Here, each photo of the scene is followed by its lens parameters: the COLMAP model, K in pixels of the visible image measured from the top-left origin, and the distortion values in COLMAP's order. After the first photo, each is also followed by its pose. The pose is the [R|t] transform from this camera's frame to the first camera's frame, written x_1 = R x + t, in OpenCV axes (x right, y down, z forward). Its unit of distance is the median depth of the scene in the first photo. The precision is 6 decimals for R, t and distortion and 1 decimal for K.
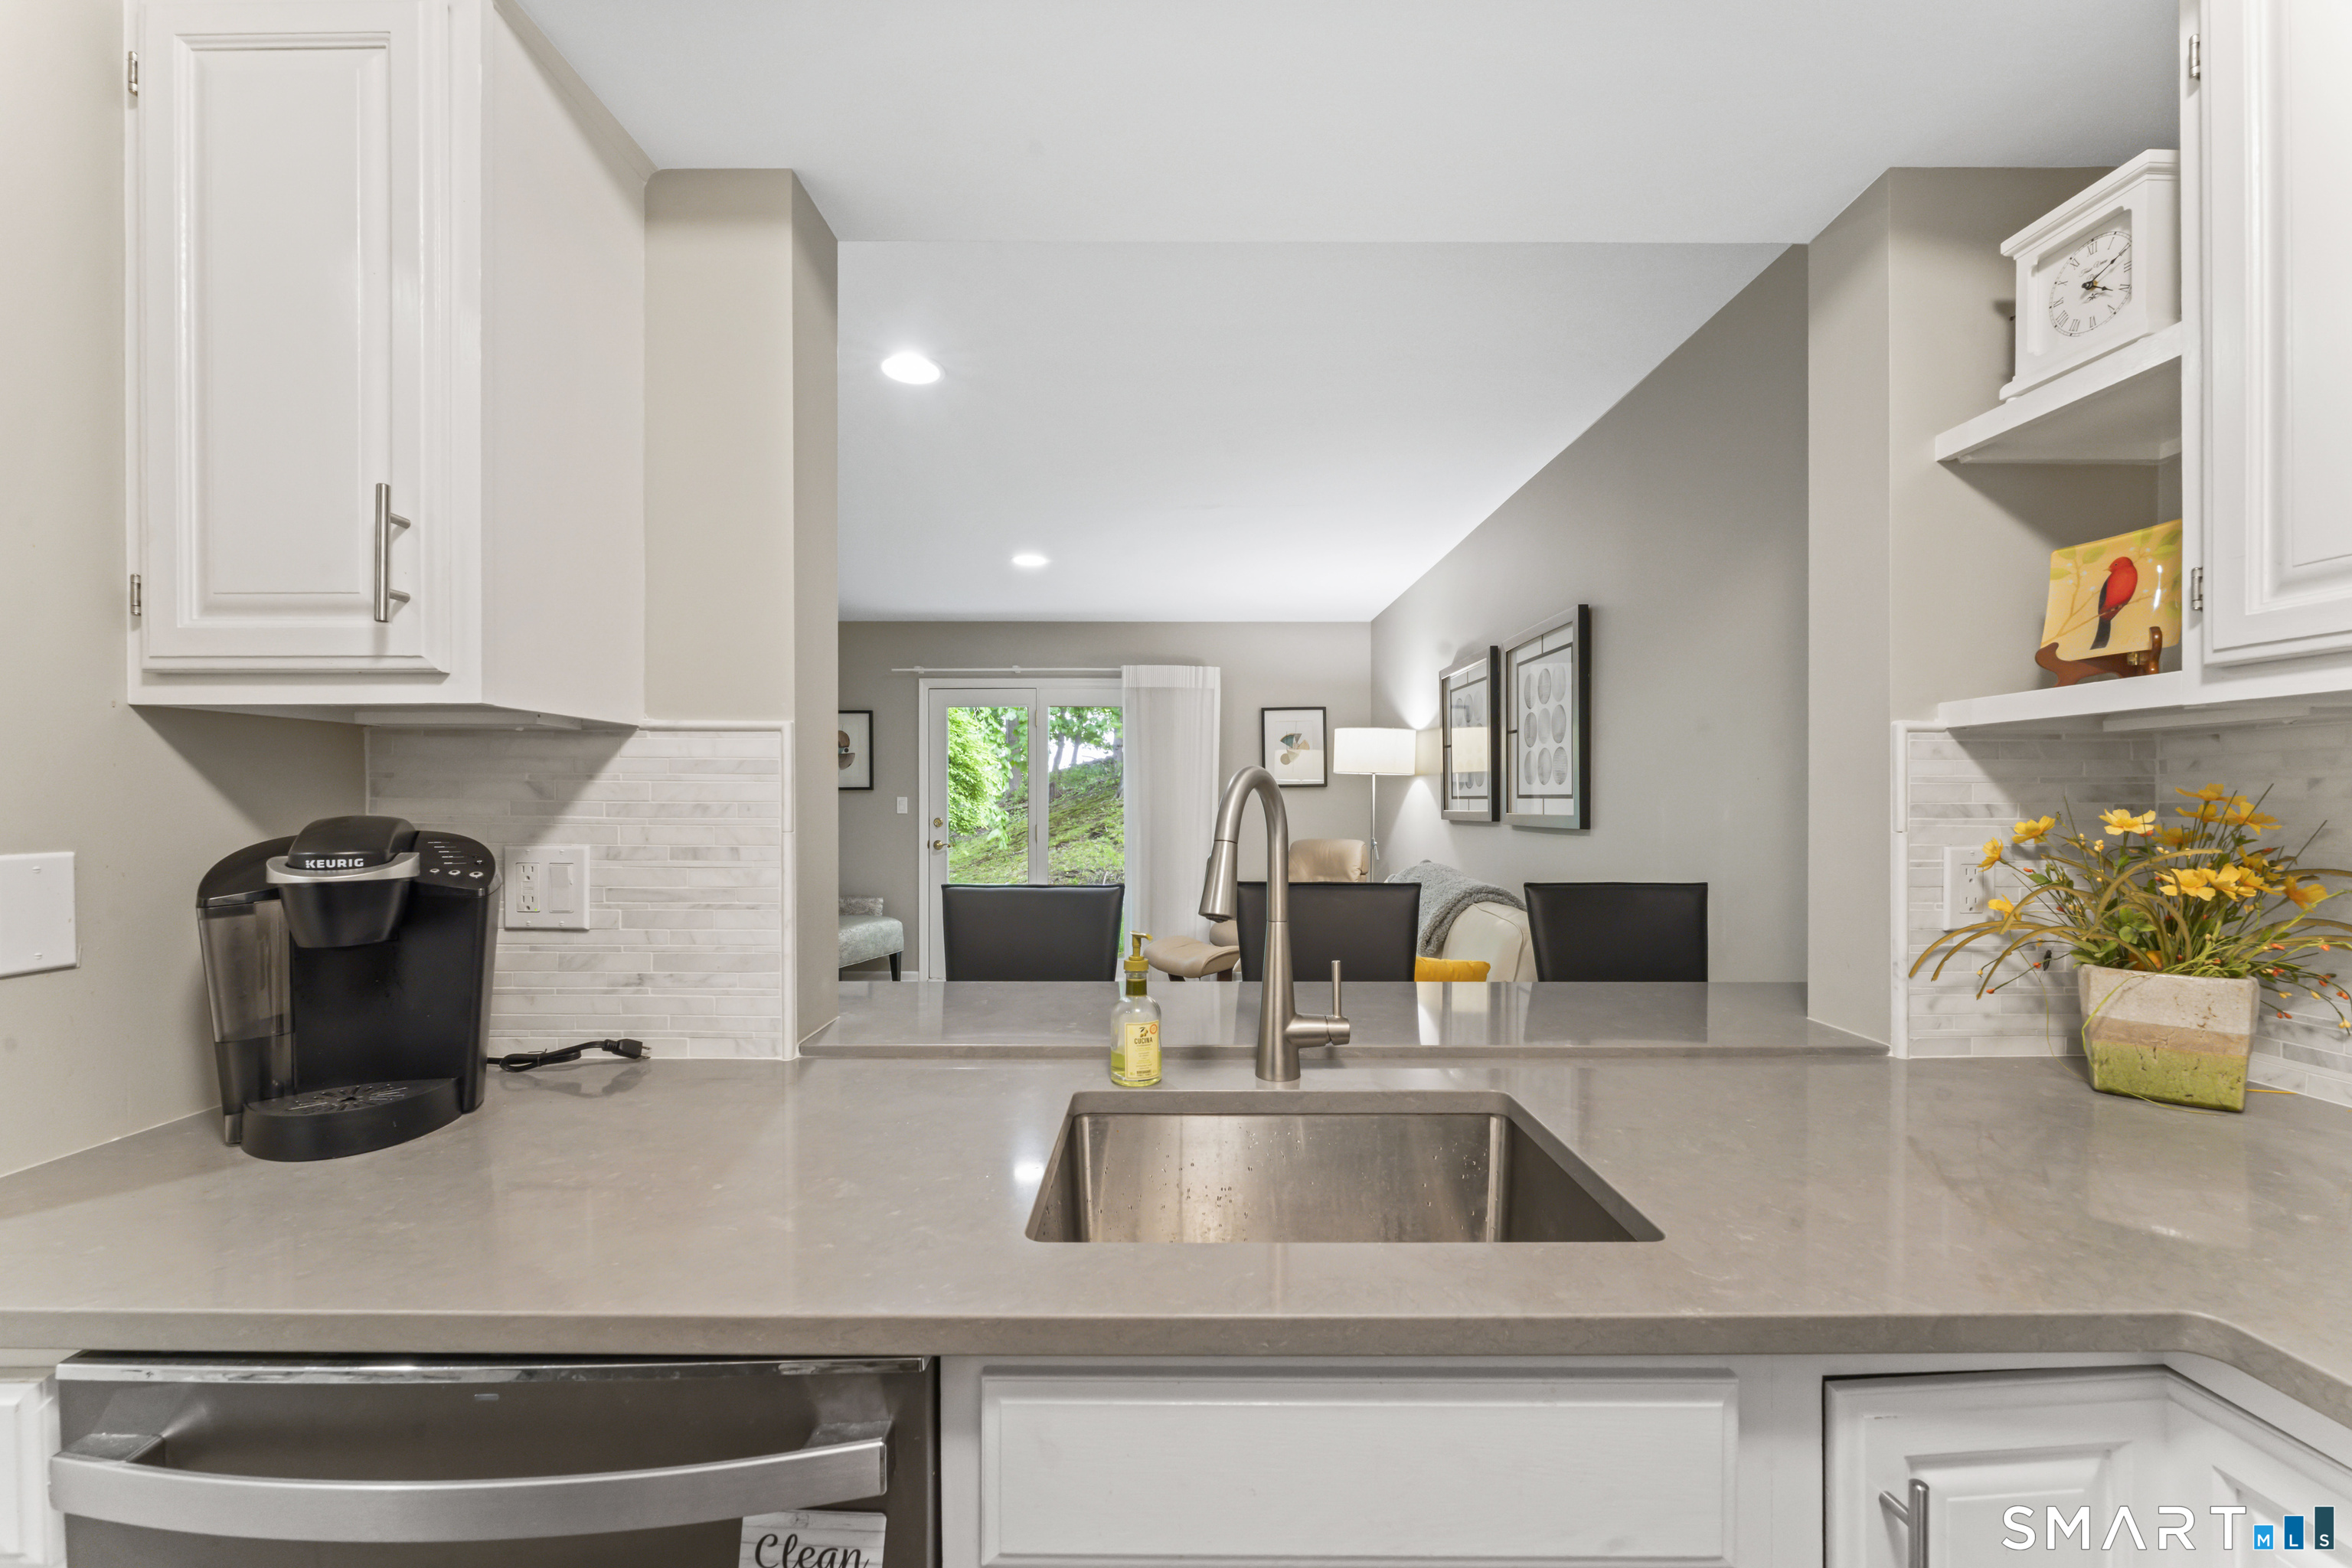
lens RADIAL K [[968.0, 0, 1180.6], [0, 968.0, 803.9], [0, 0, 1]] dist [0.003525, -0.001580]
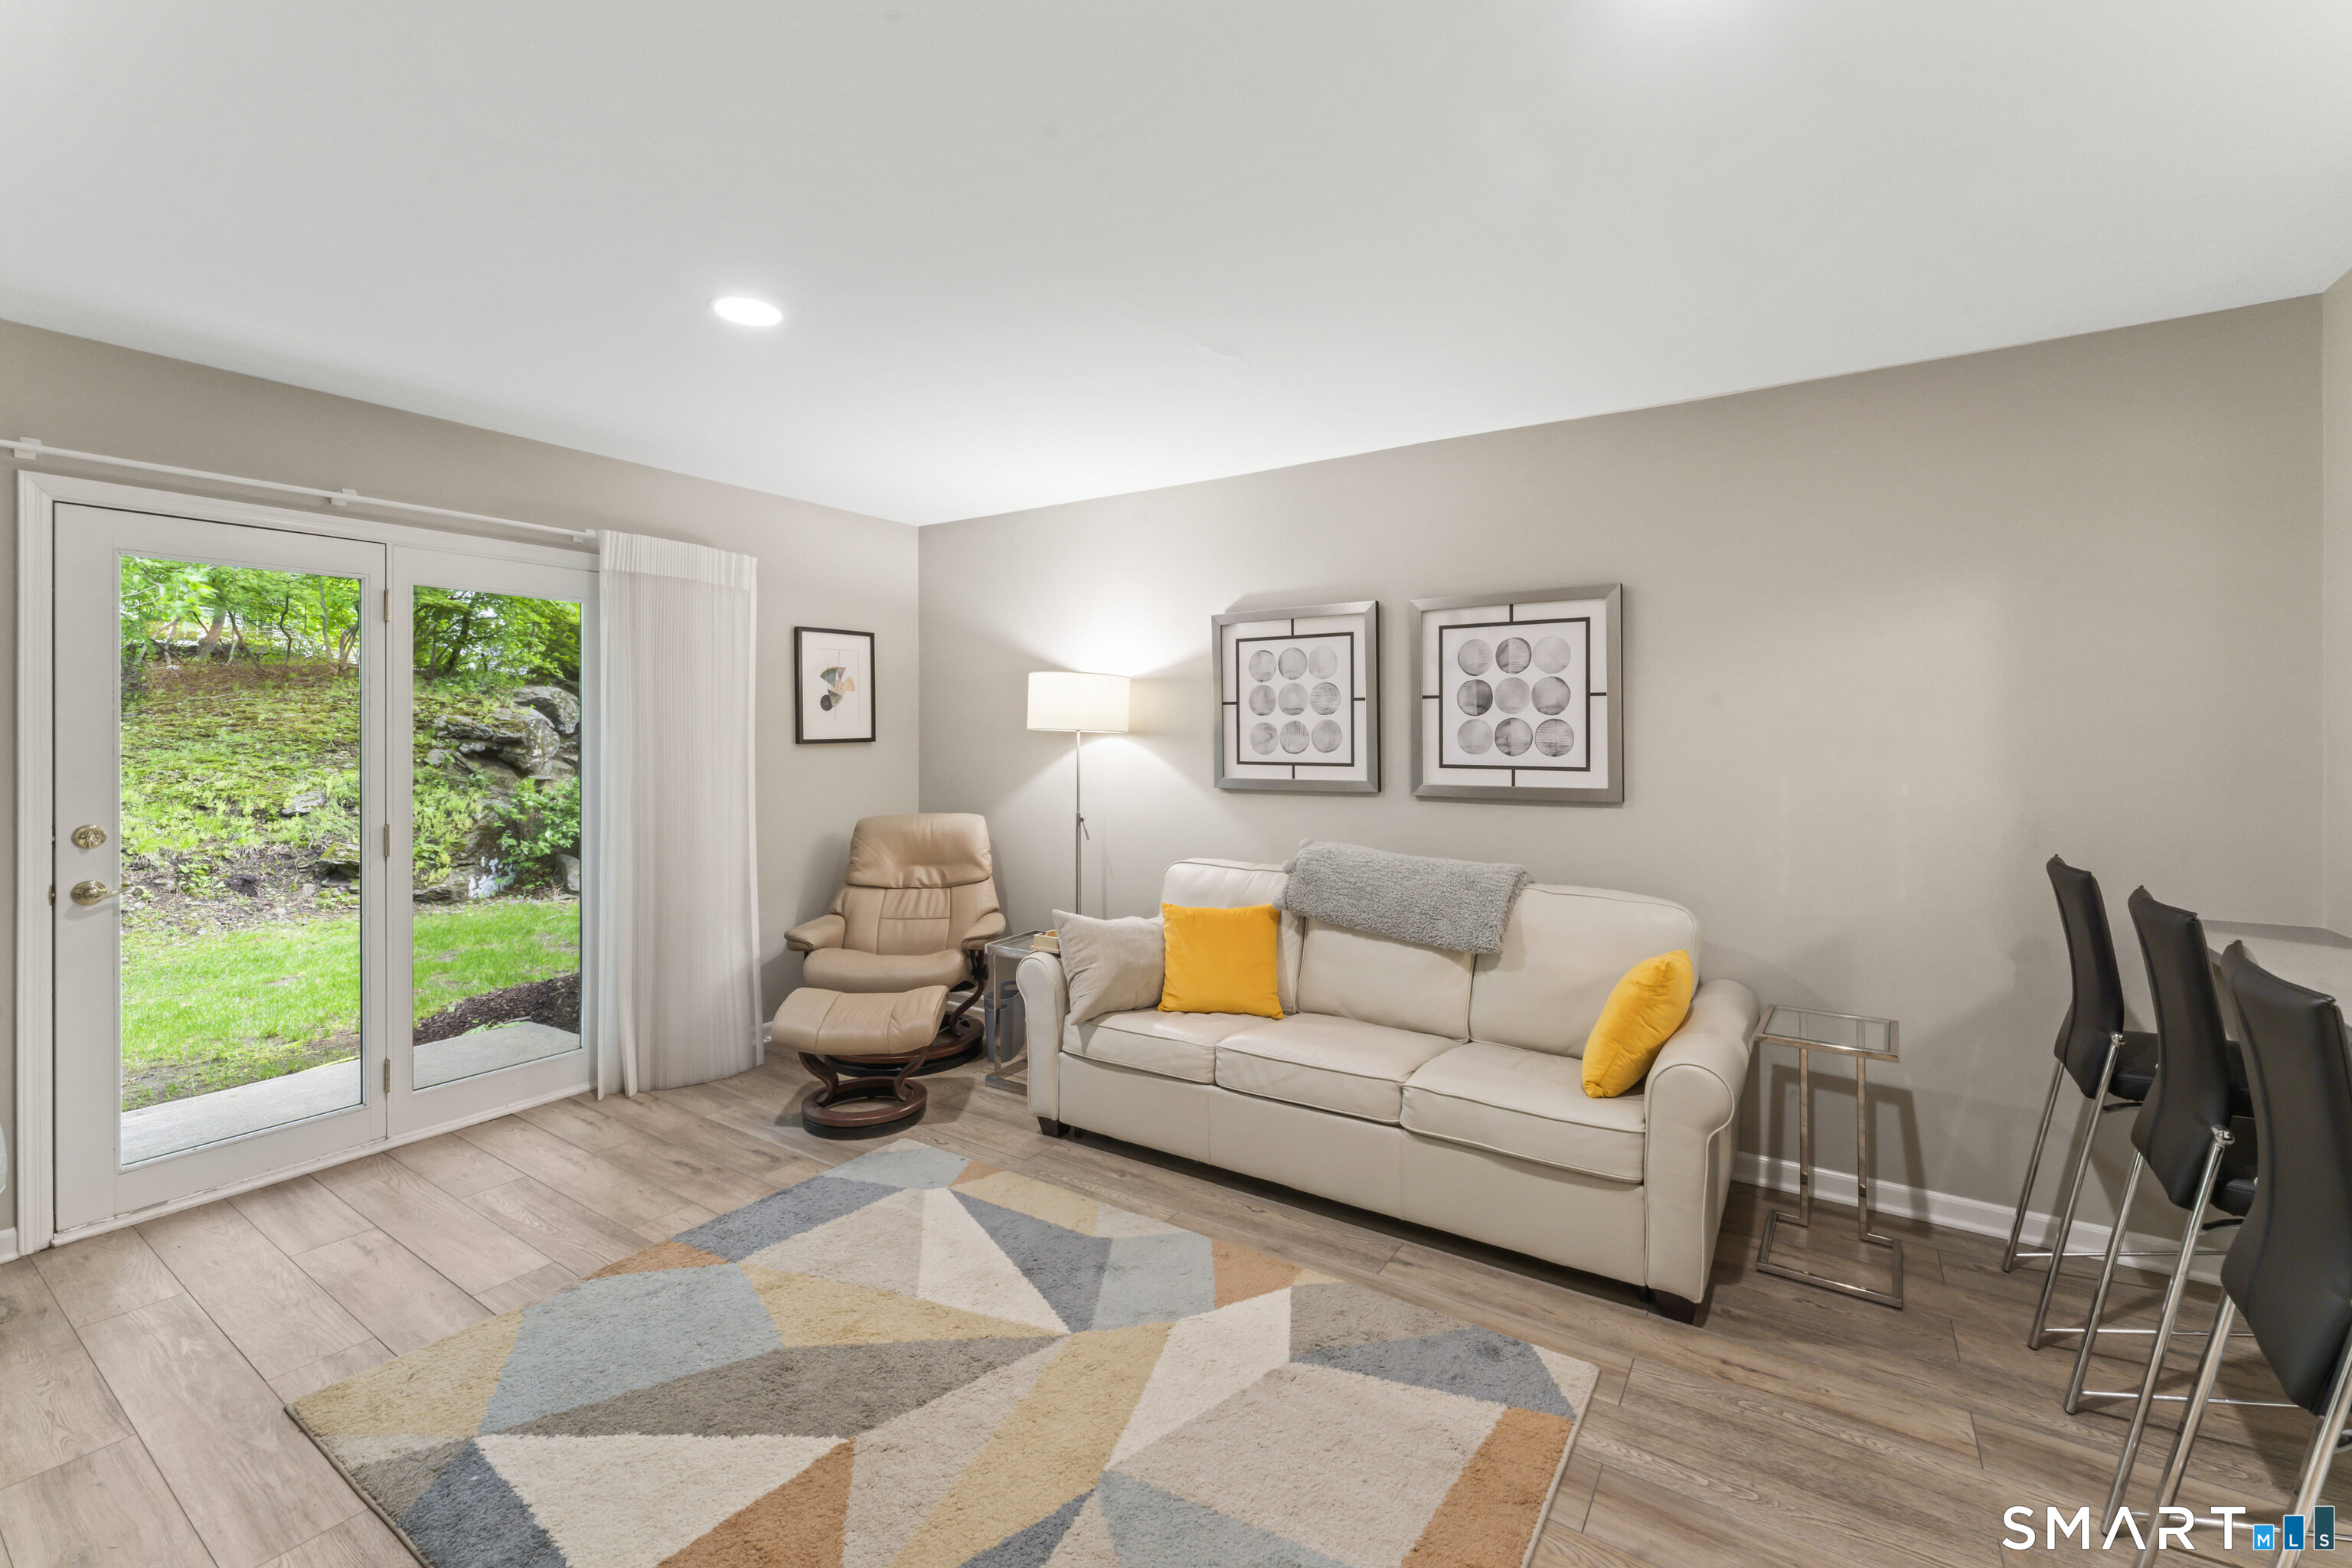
lens RADIAL K [[968.0, 0, 1163.0], [0, 968.0, 736.3], [0, 0, 1]] dist [0.003525, -0.001580]
pose [[0.550696, -0.001992, 0.834703, -1.649430], [0.002057, 0.999997, 0.001029, -0.104994], [-0.834703, 0.001150, 0.550699, 1.924045]]
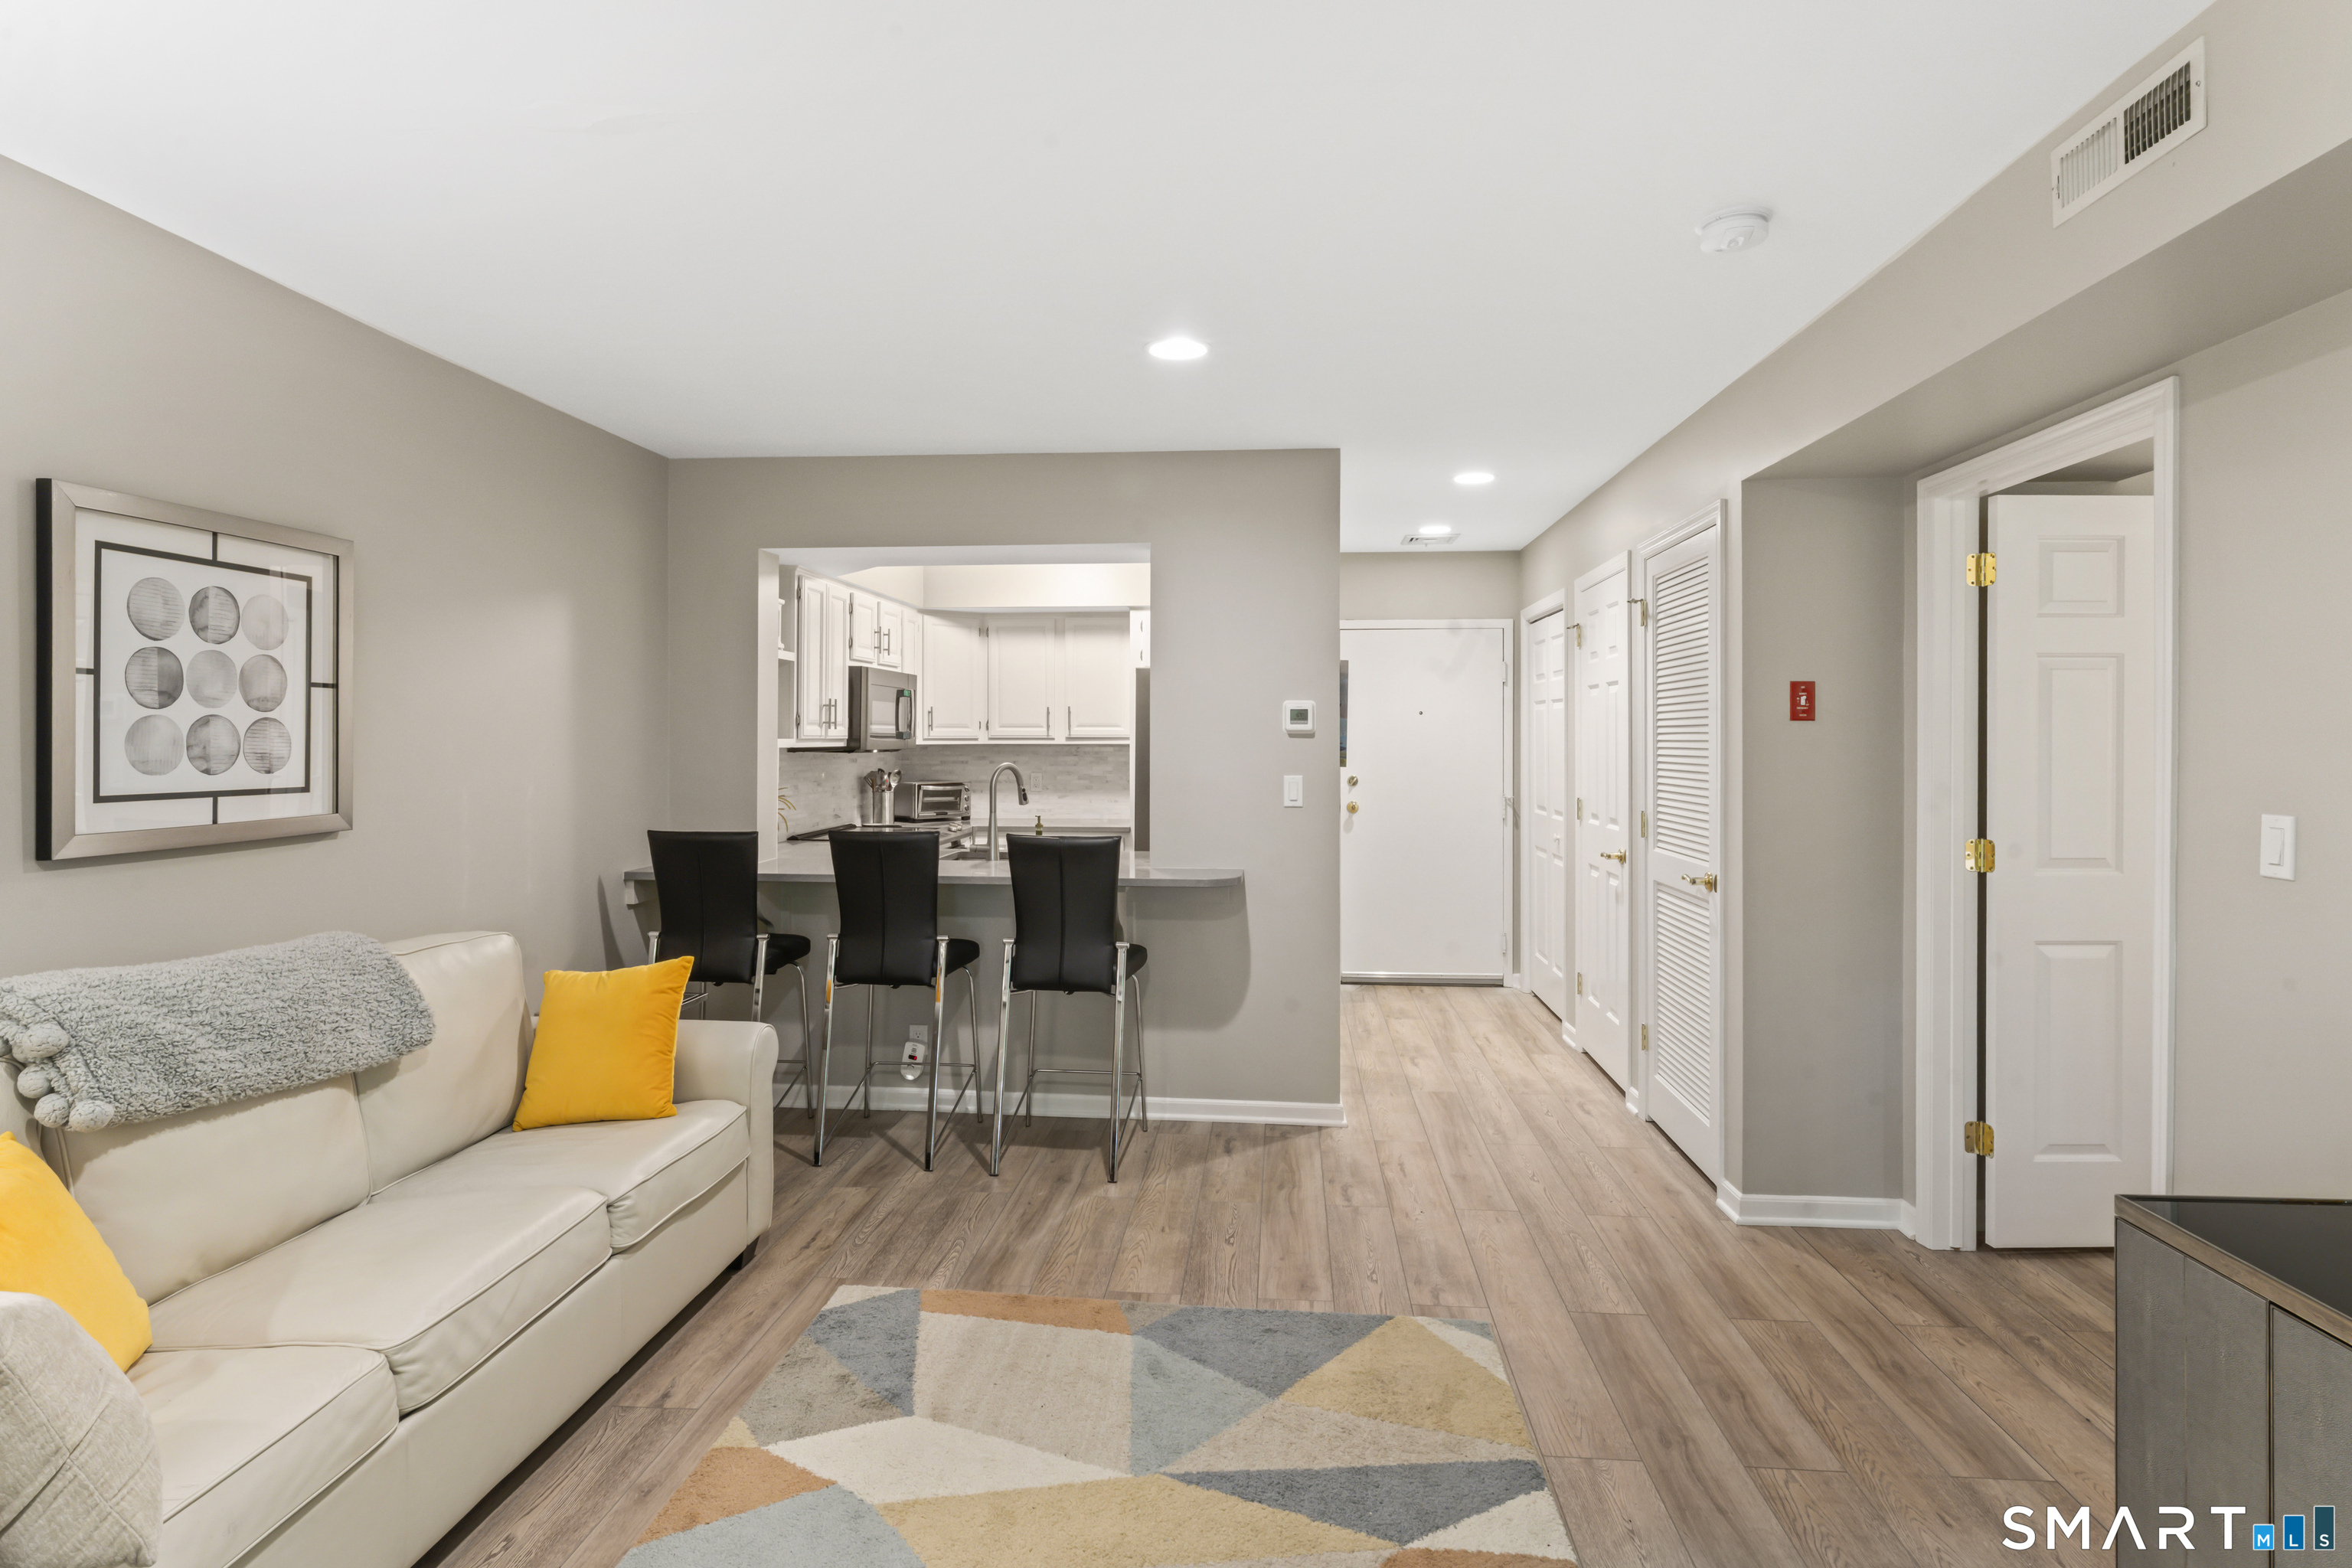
lens RADIAL K [[1165.9, 0, 1203.8], [0, 1165.9, 762.0], [0, 0, 1]] dist [-0.012676, 0.002697]
pose [[-0.997487, -0.002369, 0.070812, -0.780780], [-0.000803, 0.999755, 0.022127, -0.114193], [-0.070847, 0.022015, -0.997244, 4.321598]]
